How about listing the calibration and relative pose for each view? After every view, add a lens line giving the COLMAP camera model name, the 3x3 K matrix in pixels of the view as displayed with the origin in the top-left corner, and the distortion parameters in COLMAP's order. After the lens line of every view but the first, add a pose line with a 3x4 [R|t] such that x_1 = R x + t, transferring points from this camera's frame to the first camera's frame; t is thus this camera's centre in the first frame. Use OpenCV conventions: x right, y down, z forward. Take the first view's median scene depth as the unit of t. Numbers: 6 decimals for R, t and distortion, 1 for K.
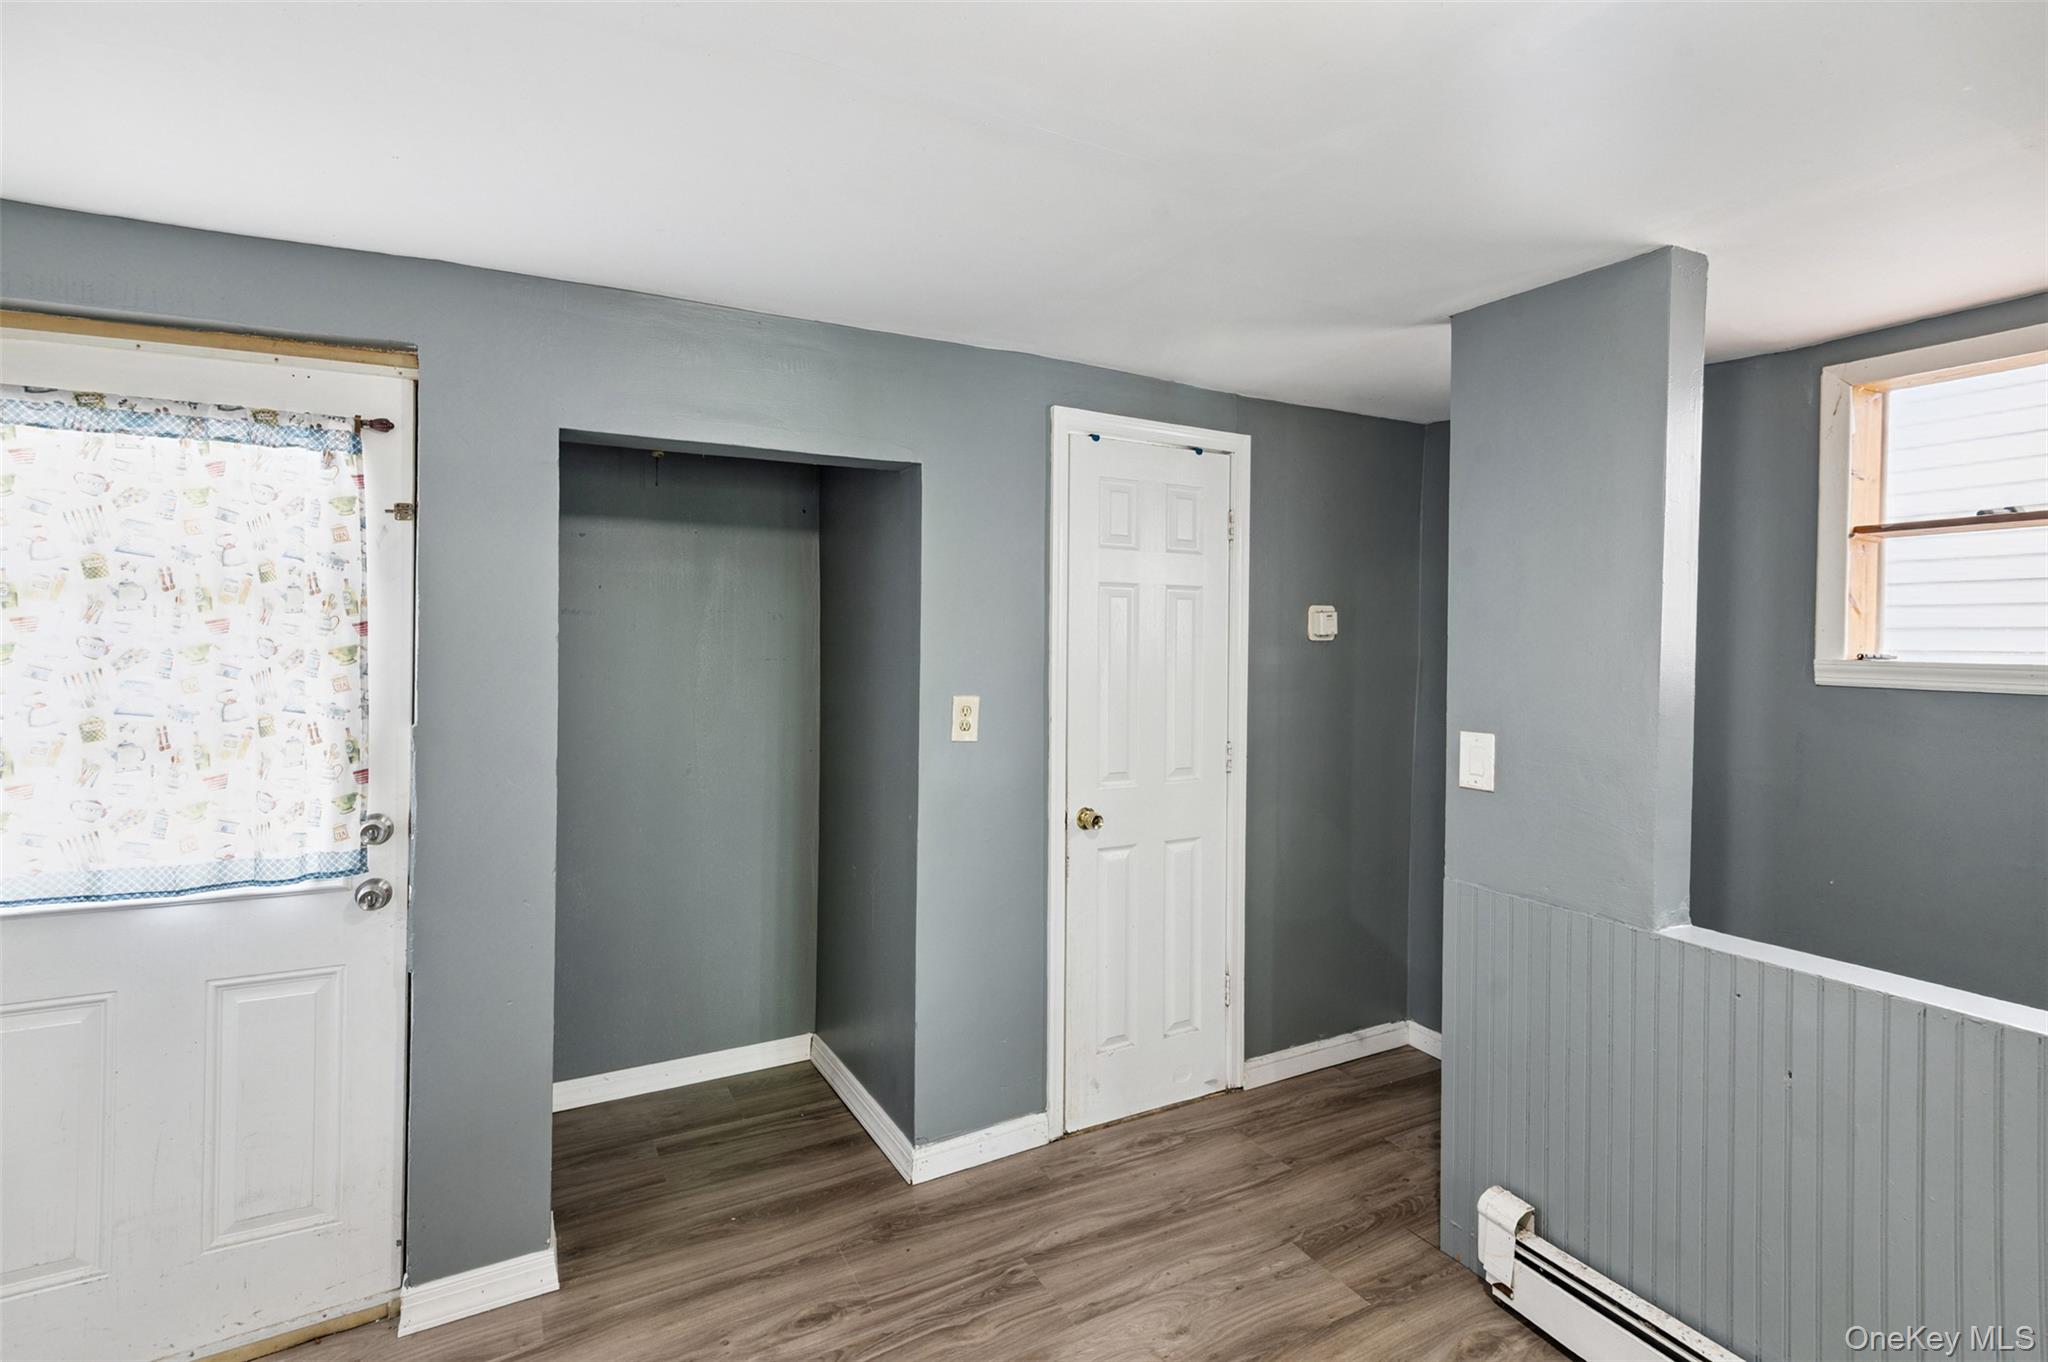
lens RADIAL K [[944.7, 0, 1035.4], [0, 944.7, 657.3], [0, 0, 1]] dist [0.002679, -0.000076]
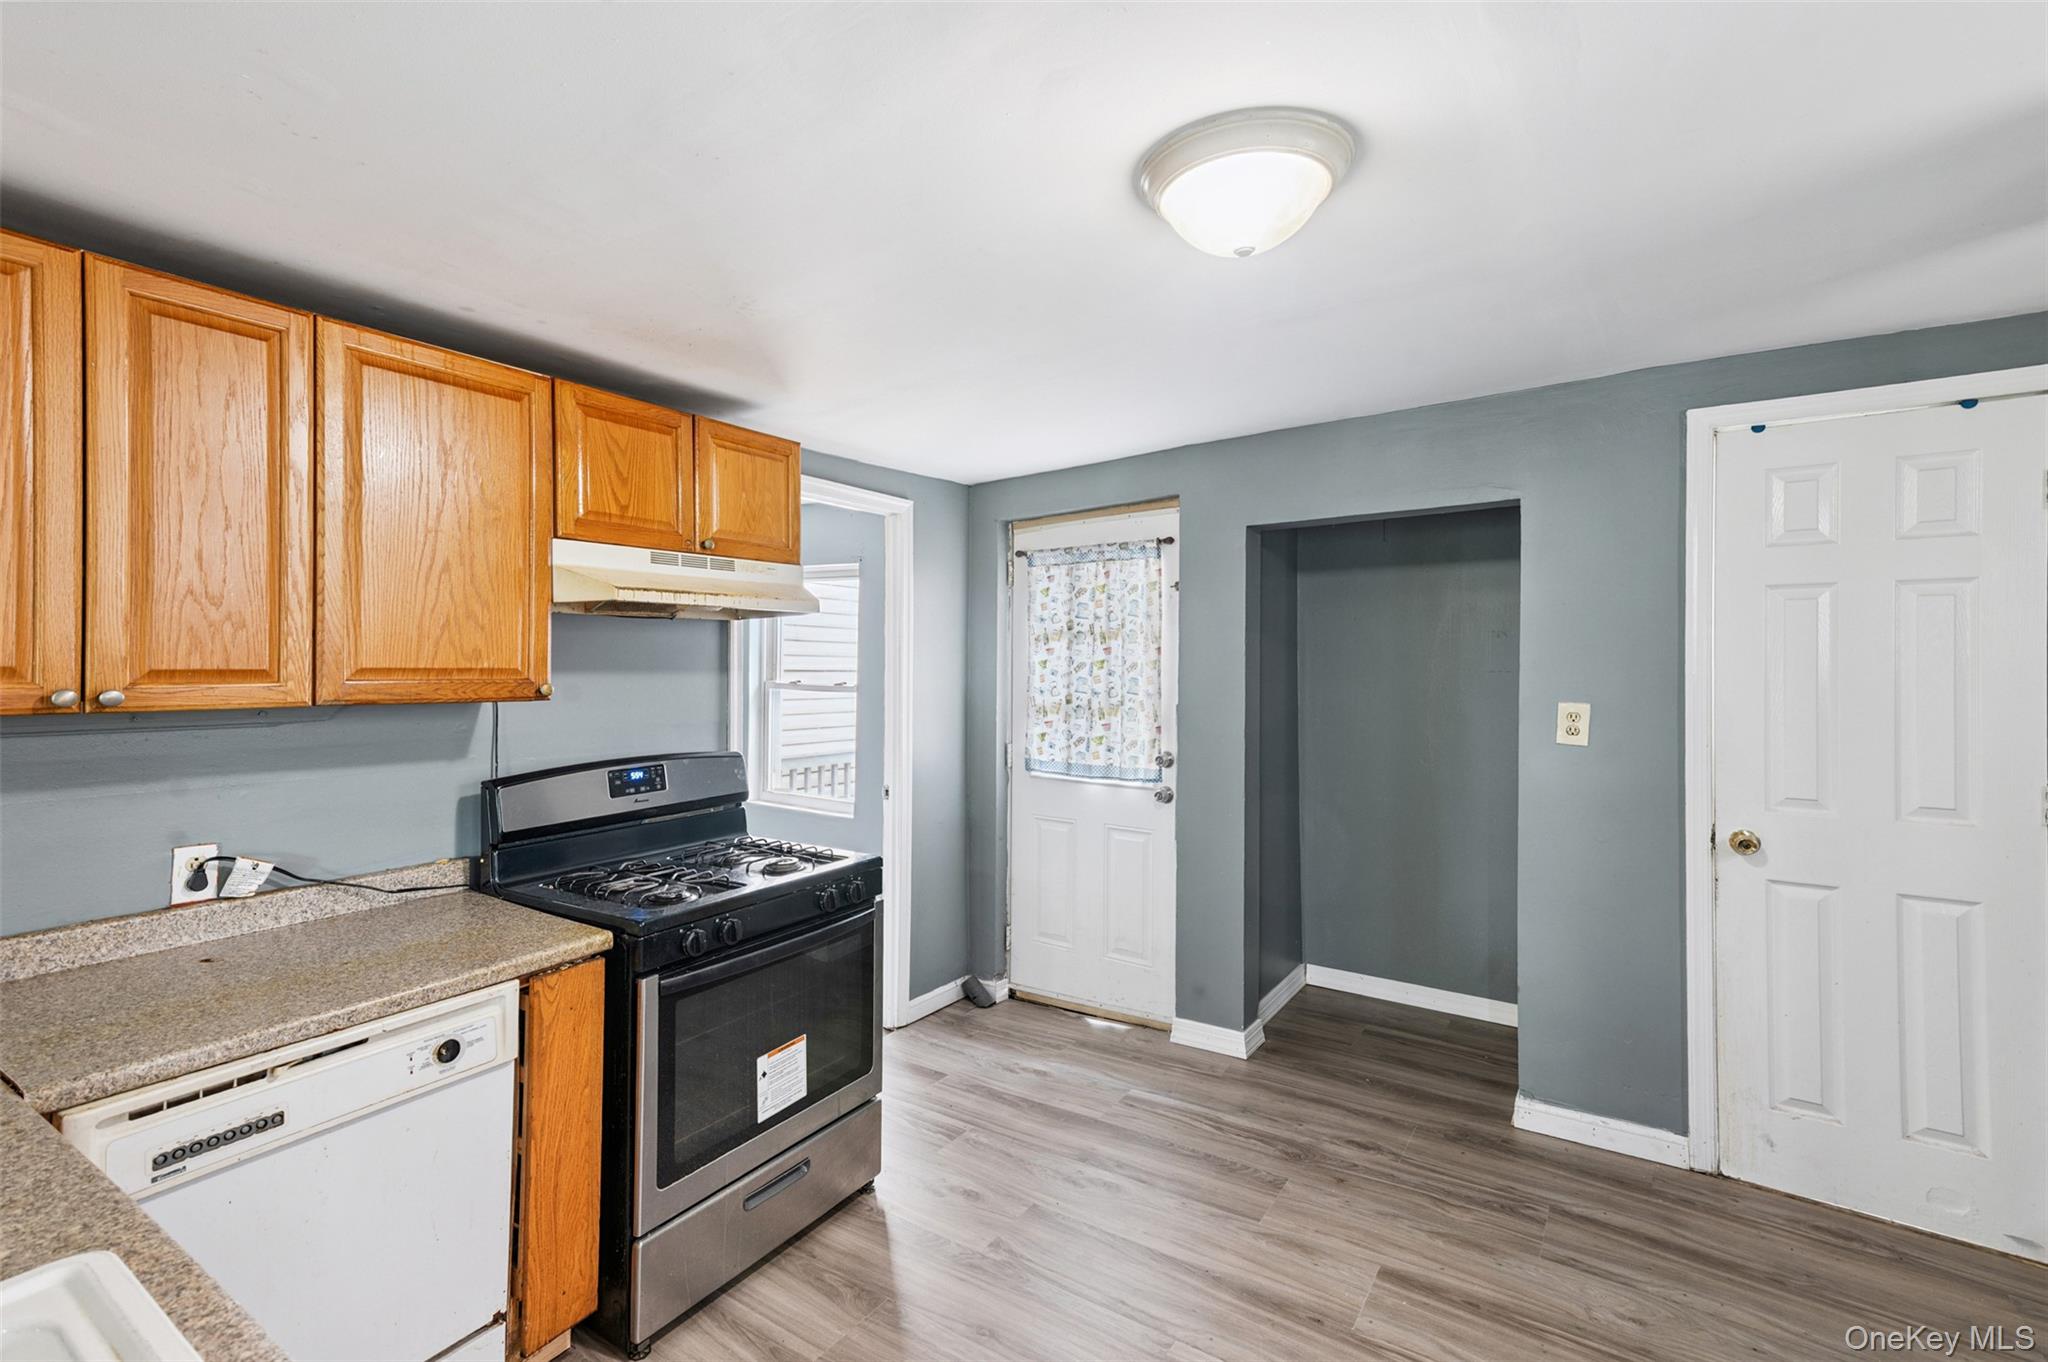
lens RADIAL K [[944.7, 0, 1035.4], [0, 944.7, 657.3], [0, 0, 1]] dist [0.002679, -0.000076]
pose [[0.451216, -0.012039, -0.892334, 0.768983], [-0.007748, 0.999818, -0.017407, 0.015064], [0.892381, 0.014768, 0.451041, -0.054469]]
